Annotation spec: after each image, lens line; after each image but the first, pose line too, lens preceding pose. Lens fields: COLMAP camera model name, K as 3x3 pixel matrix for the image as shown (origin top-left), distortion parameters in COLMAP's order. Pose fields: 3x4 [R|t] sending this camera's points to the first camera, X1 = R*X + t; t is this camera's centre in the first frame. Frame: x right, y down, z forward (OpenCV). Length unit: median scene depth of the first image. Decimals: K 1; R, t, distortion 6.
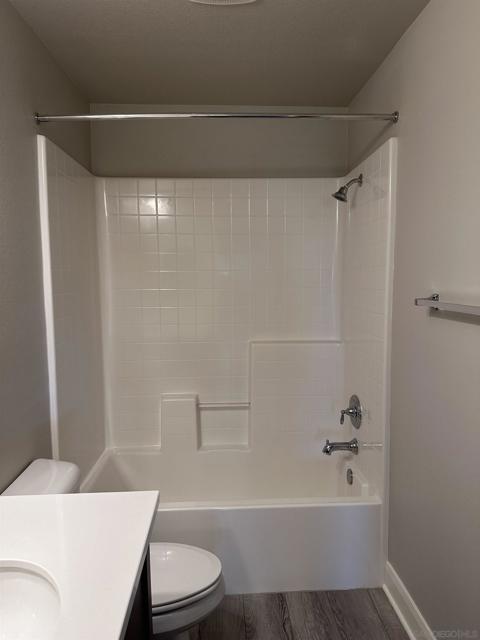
lens RADIAL K [[451.7, 0, 251.4], [0, 451.7, 317.7], [0, 0, 1]] dist [0.124040, -0.192948]
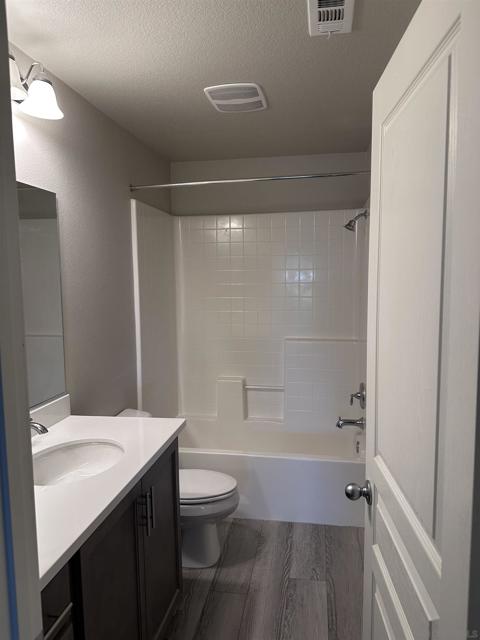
lens RADIAL K [[451.7, 0, 251.4], [0, 451.7, 317.7], [0, 0, 1]] dist [0.124040, -0.192948]
pose [[0.977895, 0.015289, -0.208539, 0.187351], [-0.015810, 0.999875, -0.000830, -0.004939], [0.208500, 0.004109, 0.978014, -0.303442]]
